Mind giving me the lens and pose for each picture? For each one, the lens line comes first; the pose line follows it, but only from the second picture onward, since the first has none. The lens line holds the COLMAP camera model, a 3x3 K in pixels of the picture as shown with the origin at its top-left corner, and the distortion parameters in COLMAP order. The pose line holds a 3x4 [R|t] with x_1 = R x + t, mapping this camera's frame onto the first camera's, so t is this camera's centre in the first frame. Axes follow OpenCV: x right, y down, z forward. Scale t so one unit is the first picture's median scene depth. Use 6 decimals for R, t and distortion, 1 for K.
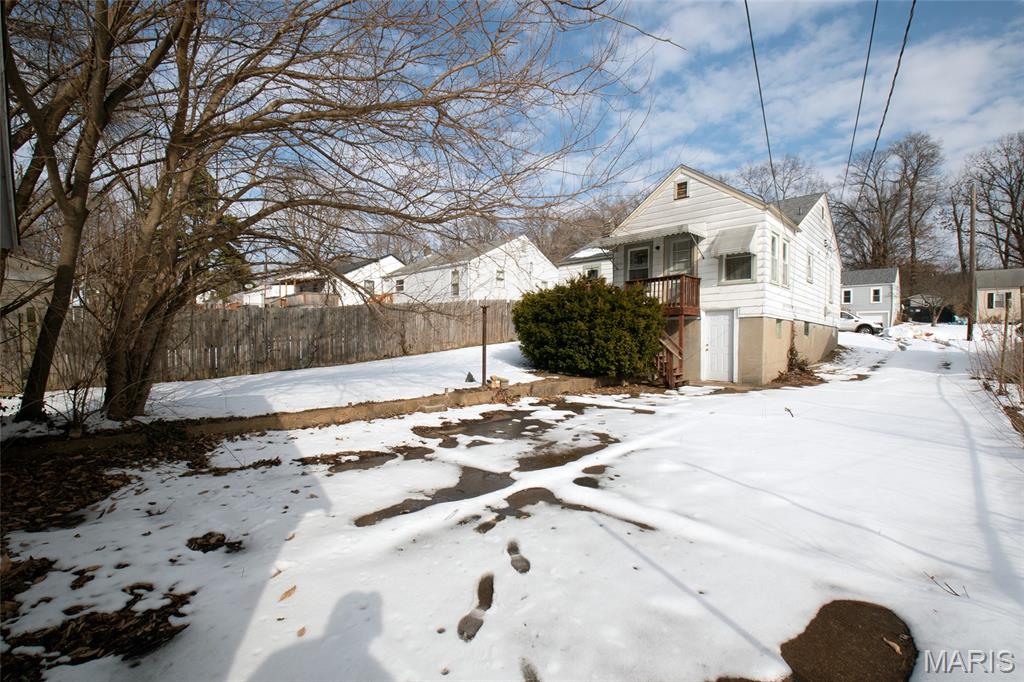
lens RADIAL K [[452.2, 0, 512.1], [0, 452.2, 339.6], [0, 0, 1]] dist [-0.015987, -0.002293]
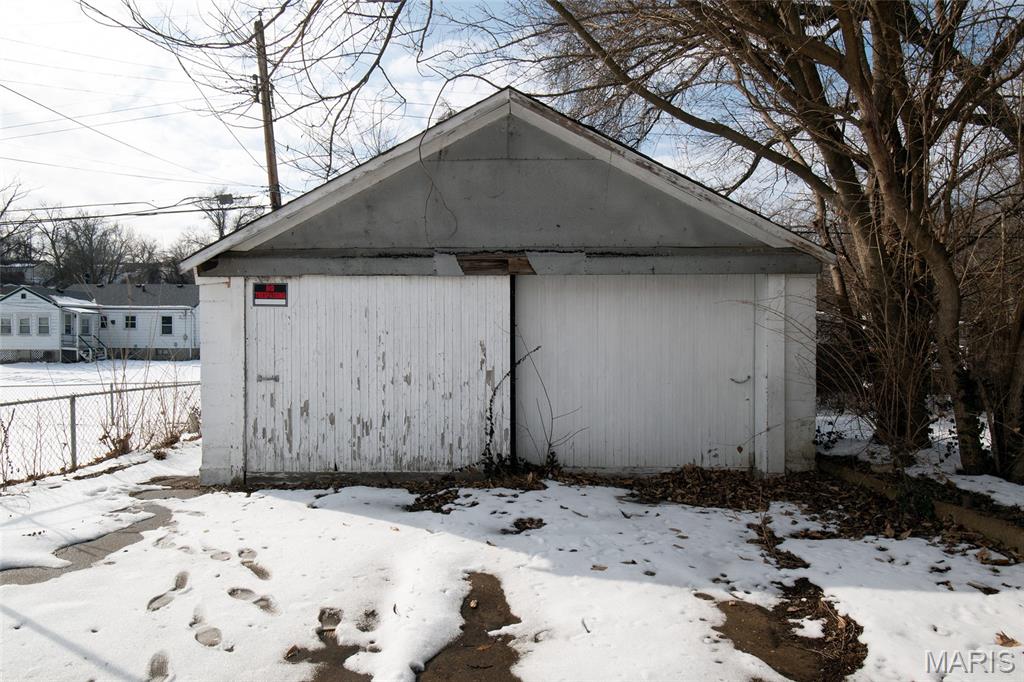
lens RADIAL K [[567.8, 0, 511.5], [0, 567.8, 344.4], [0, 0, 1]] dist [0.002243, -0.000258]
pose [[-0.699705, -0.009151, -0.714373, 0.326091], [-0.015140, 0.999883, 0.002020, -0.017066], [0.714272, 0.012229, -0.699762, 1.546983]]
